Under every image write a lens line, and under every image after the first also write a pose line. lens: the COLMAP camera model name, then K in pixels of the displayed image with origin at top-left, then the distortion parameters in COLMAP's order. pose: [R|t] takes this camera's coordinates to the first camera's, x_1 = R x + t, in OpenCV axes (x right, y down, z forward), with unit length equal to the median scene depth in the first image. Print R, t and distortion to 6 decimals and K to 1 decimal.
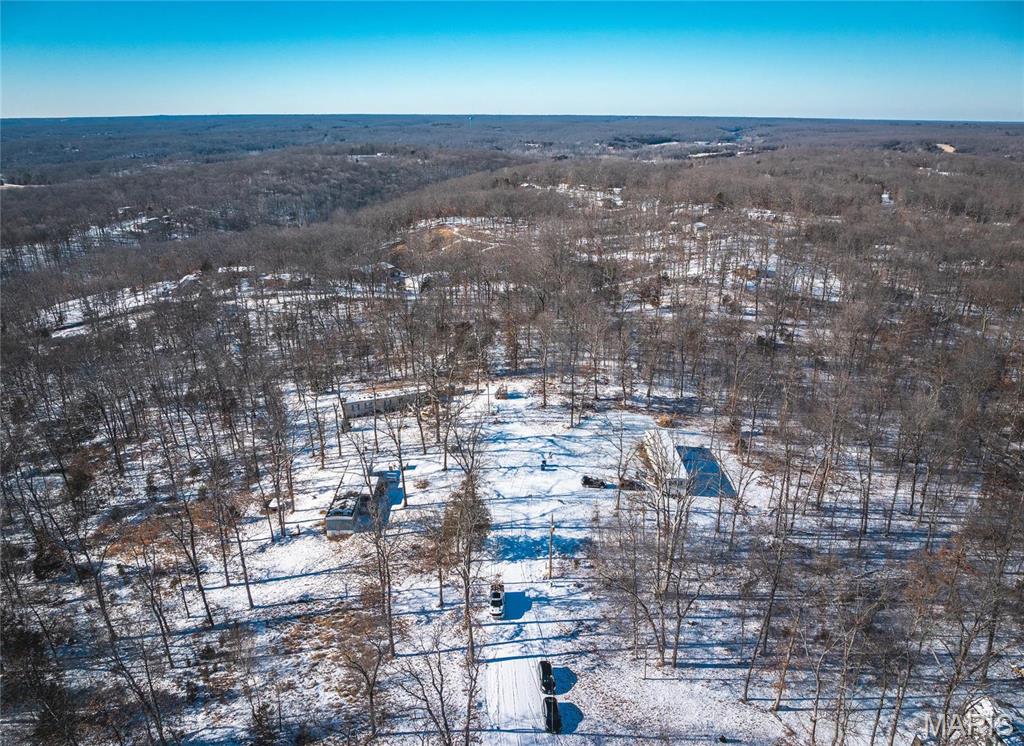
lens RADIAL K [[748.2, 0, 512.0], [0, 748.2, 373.0], [0, 0, 1]] dist [-0.032150, 0.000317]
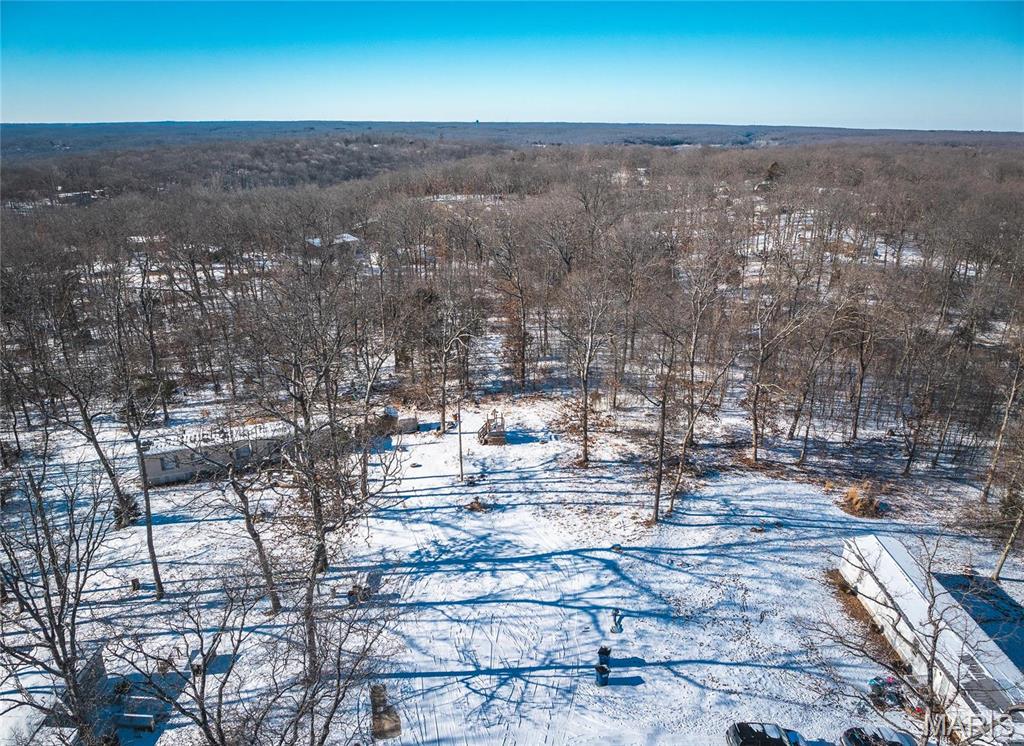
lens RADIAL K [[748.2, 0, 512.0], [0, 748.2, 373.0], [0, 0, 1]] dist [-0.032150, 0.000317]
pose [[0.999949, 0.007311, -0.006962, 0.001775], [-0.007392, 0.999905, -0.011674, -0.005067], [0.006876, 0.011725, 0.999908, 0.567581]]
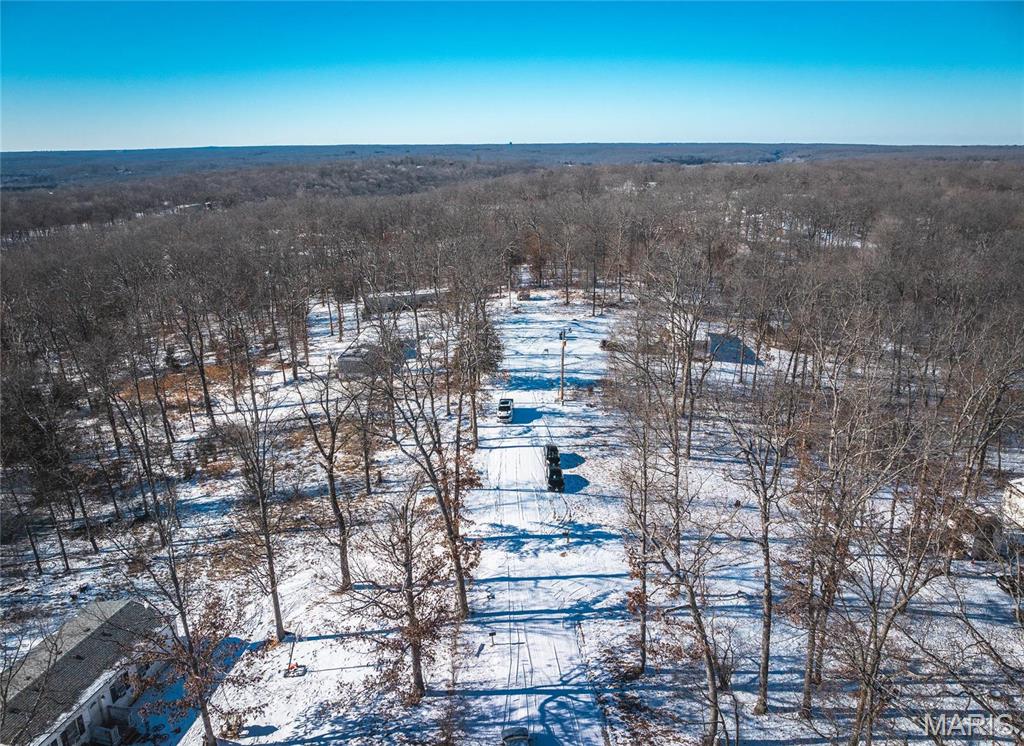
lens RADIAL K [[748.2, 0, 512.0], [0, 748.2, 373.0], [0, 0, 1]] dist [-0.032150, 0.000317]
pose [[0.998651, 0.006364, -0.051534, 0.023105], [-0.008302, 0.999263, -0.037469, 0.180419], [0.051257, 0.037847, 0.997968, 0.017876]]
